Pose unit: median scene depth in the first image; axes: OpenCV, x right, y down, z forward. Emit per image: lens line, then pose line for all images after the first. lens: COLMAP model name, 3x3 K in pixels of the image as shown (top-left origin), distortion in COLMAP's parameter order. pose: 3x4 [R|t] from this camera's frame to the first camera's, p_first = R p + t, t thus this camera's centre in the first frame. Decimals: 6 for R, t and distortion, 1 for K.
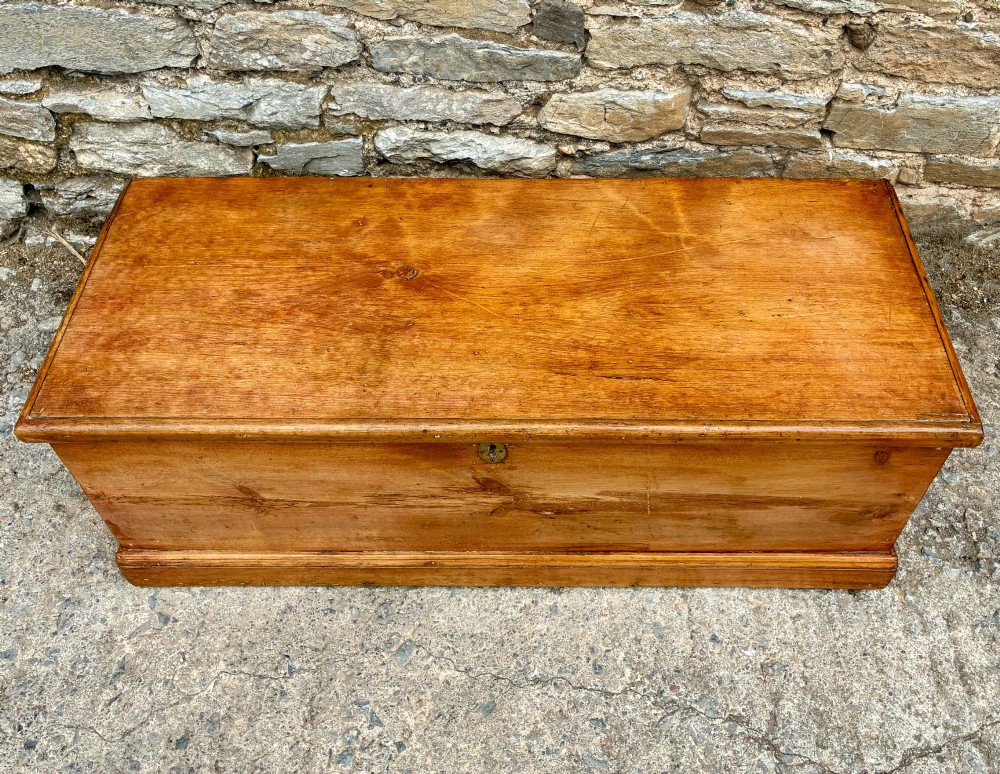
lens RADIAL K [[950.4, 0, 522.2], [0, 950.4, 300.6], [0, 0, 1]] dist [0.020074, 0.000000]
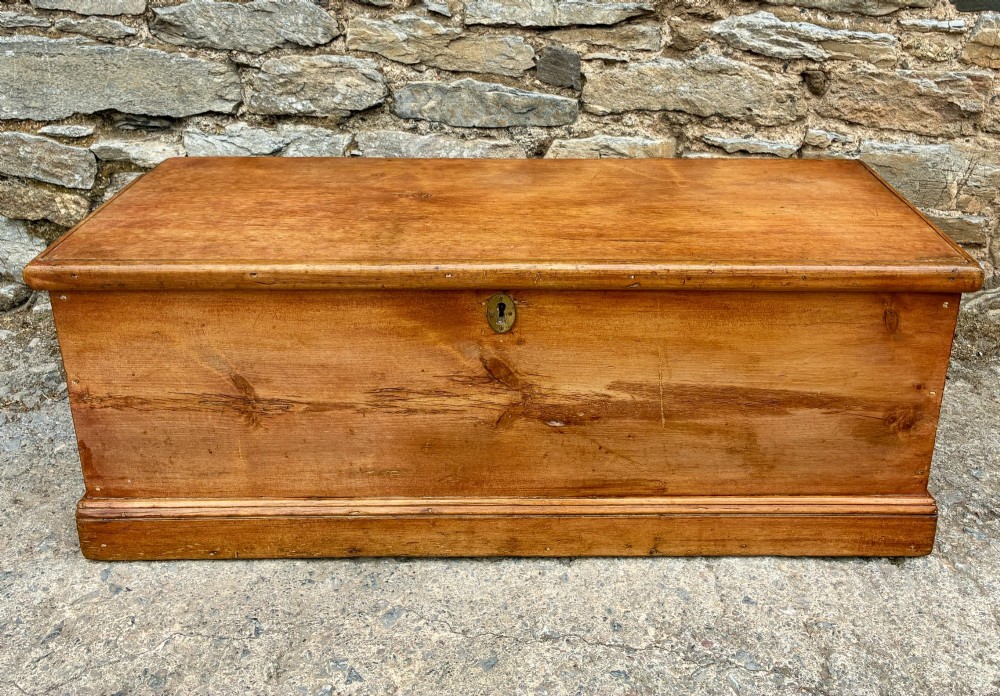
lens RADIAL K [[952.7, 0, 536.4], [0, 952.7, 223.8], [0, 0, 1]] dist [0.017646, 0.000000]
pose [[0.999655, 0.008505, 0.024840, -0.015849], [0.004194, 0.882217, -0.470824, 0.419050], [-0.025918, 0.470766, 0.881877, 0.060291]]
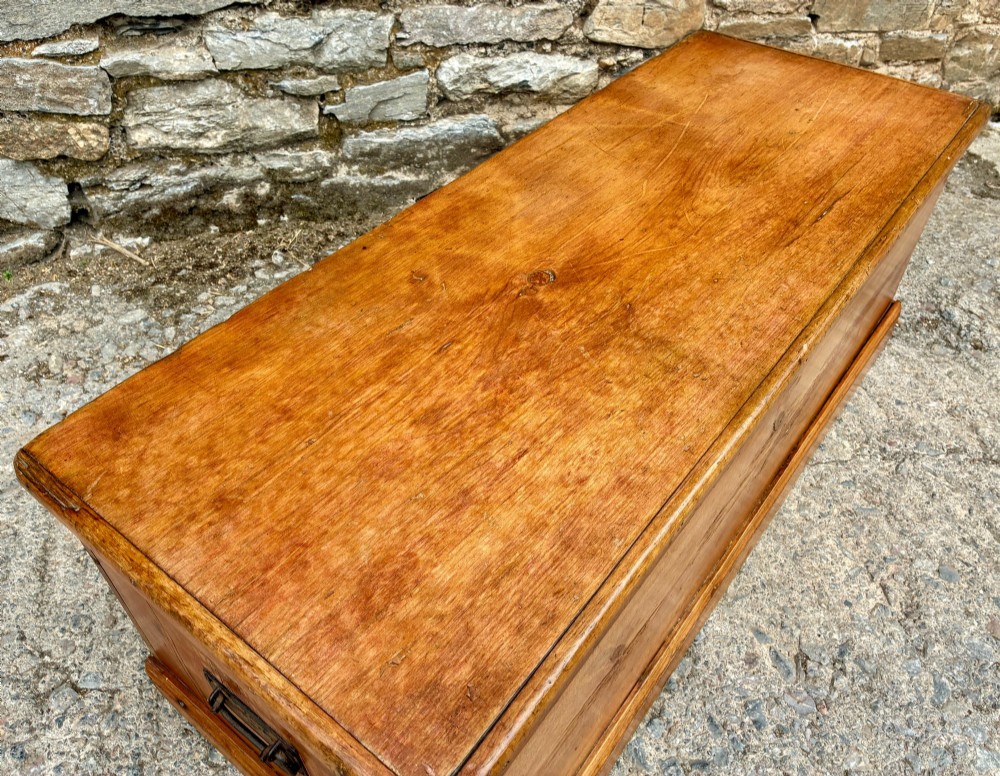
lens RADIAL K [[788.2, 0, 521.8], [0, 788.2, 387.7], [0, 0, 1]] dist [0.071690, -0.107843]
pose [[0.947136, -0.211232, 0.241484, -0.389773], [0.229595, 0.971987, -0.050284, 0.257542], [-0.224097, 0.103070, 0.969101, 0.185389]]
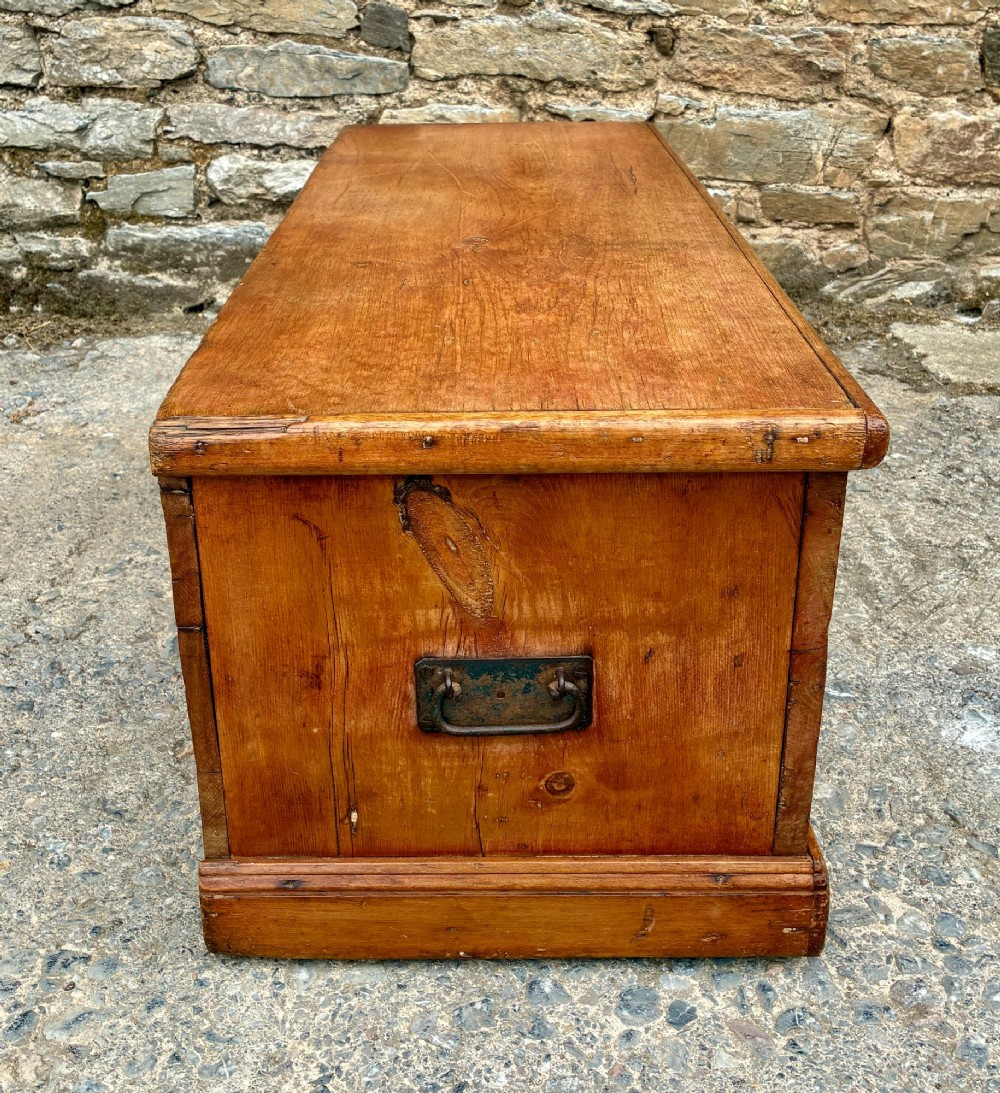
lens RADIAL K [[1266.0, 0, 495.1], [0, 1266.0, 445.2], [0, 0, 1]] dist [-0.001683, 0.000000]
pose [[0.999101, -0.011200, 0.040891, 0.097360], [0.027986, 0.898716, -0.437636, 0.748187], [-0.031848, 0.438387, 0.898222, -0.079586]]
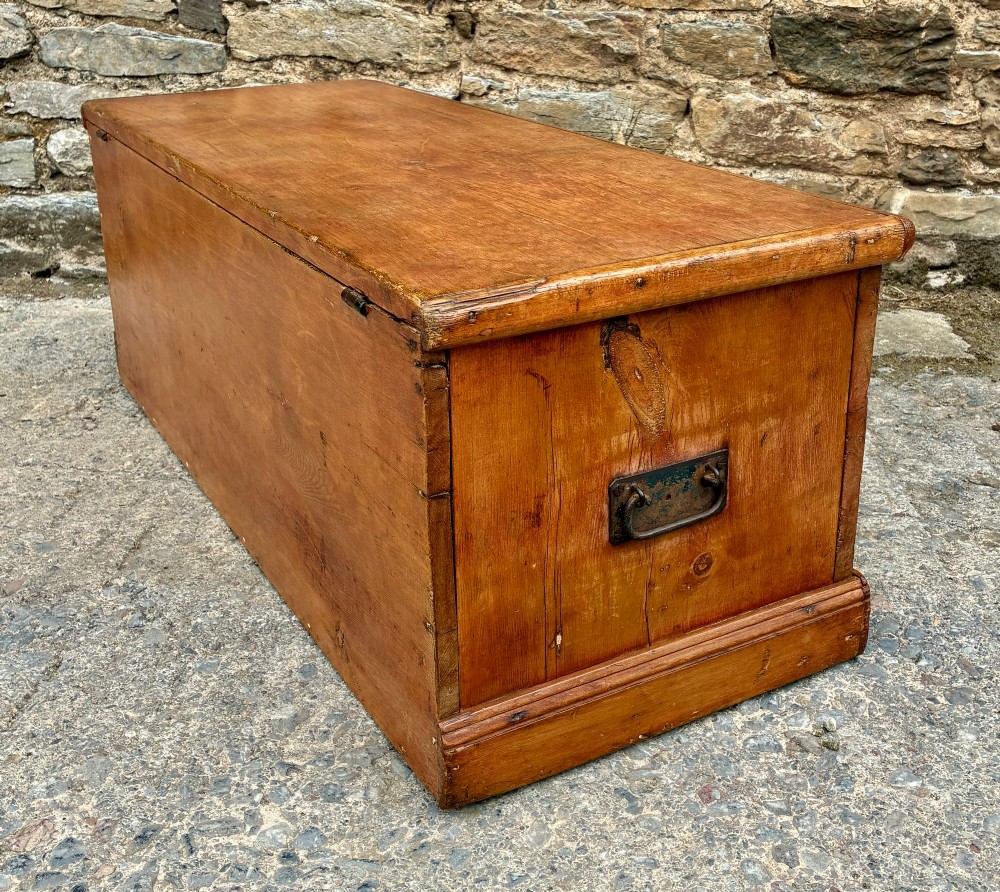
lens RADIAL K [[1207.3, 0, 542.2], [0, 1207.3, 395.5], [0, 0, 1]] dist [0.008484, 0.000000]
pose [[0.999668, 0.012438, -0.022575, 0.479391], [-0.021660, 0.880113, -0.474269, 0.783474], [0.013969, 0.474601, 0.880090, -0.054703]]
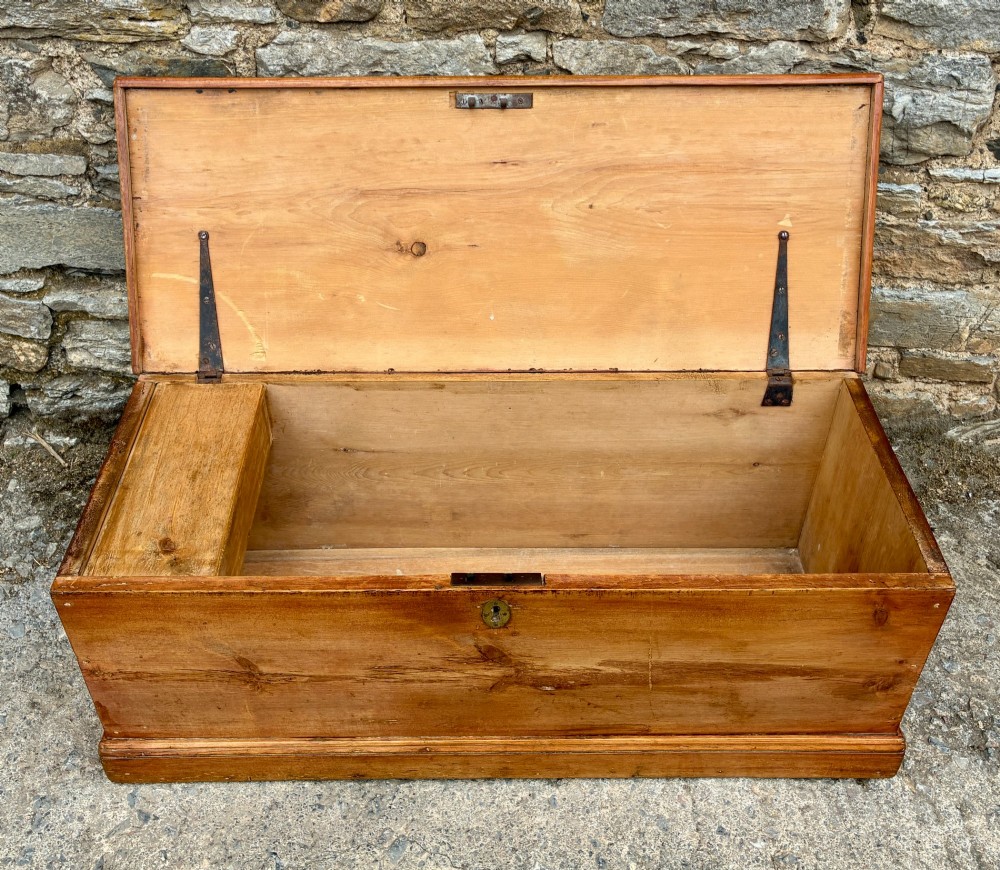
lens RADIAL K [[1030.5, 0, 482.8], [0, 1030.5, 375.0], [0, 0, 1]] dist [0.019244, 0.000000]
pose [[0.999901, -0.003556, 0.013640, -0.046028], [0.005993, 0.983091, -0.183020, 0.084610], [-0.012758, 0.183083, 0.983015, -0.094143]]
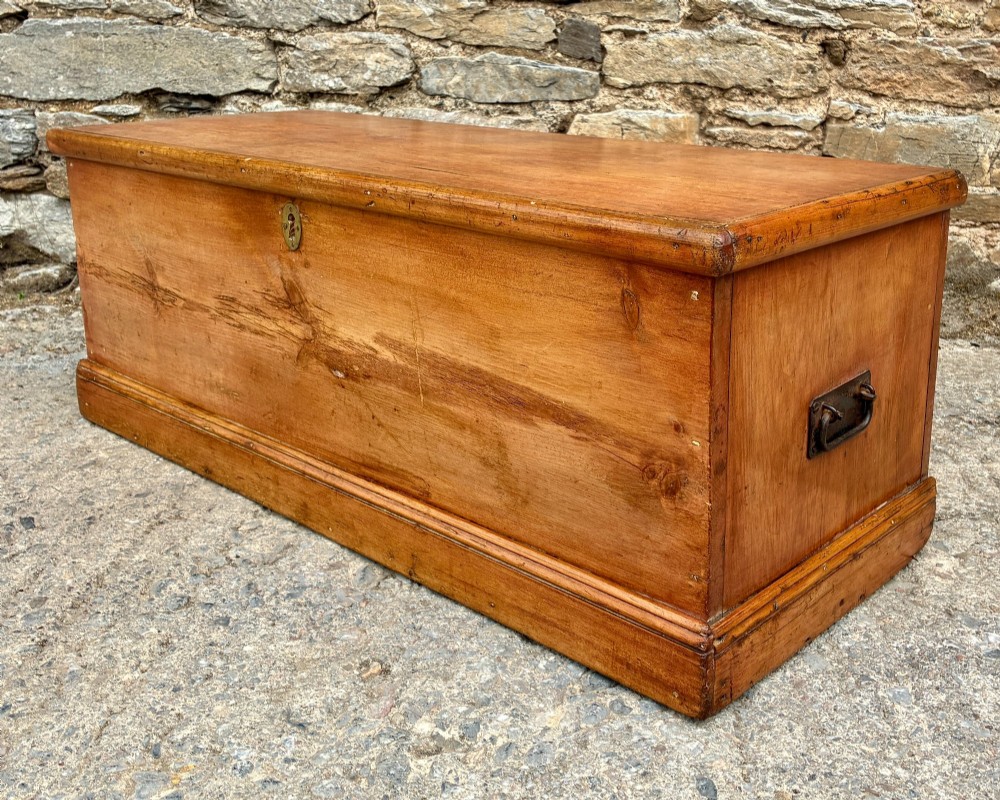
lens RADIAL K [[1137.1, 0, 533.1], [0, 1137.1, 315.4], [0, 0, 1]] dist [0.010424, 0.000000]
pose [[0.997481, 0.017049, -0.068857, 0.083176], [-0.052231, 0.833328, -0.550305, 0.771021], [0.047998, 0.552515, 0.832120, -0.000622]]
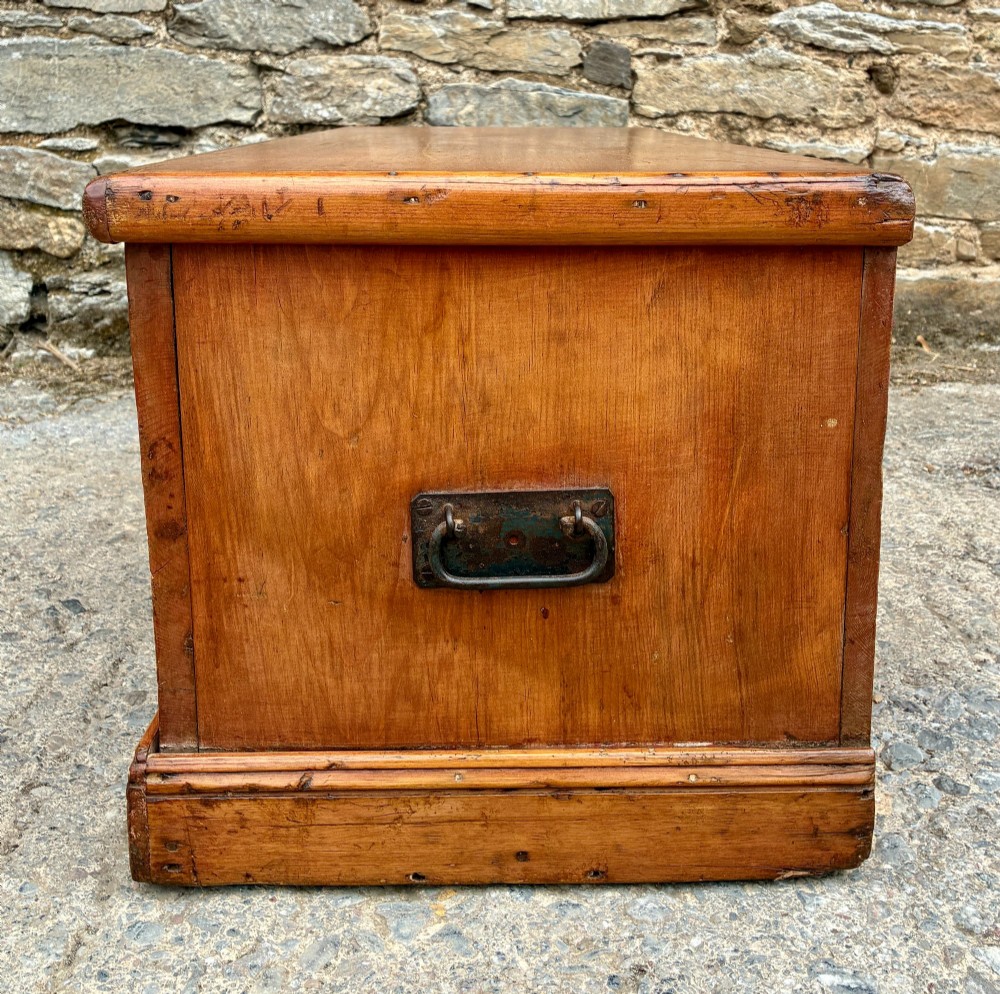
lens RADIAL K [[1191.9, 0, 499.1], [0, 1191.9, 337.9], [0, 0, 1]] dist [0.009317, 0.000000]
pose [[0.999277, -0.004031, 0.037798, -0.134078], [0.026296, 0.791333, -0.610819, 0.762277], [-0.027448, 0.611371, 0.790868, 0.120500]]
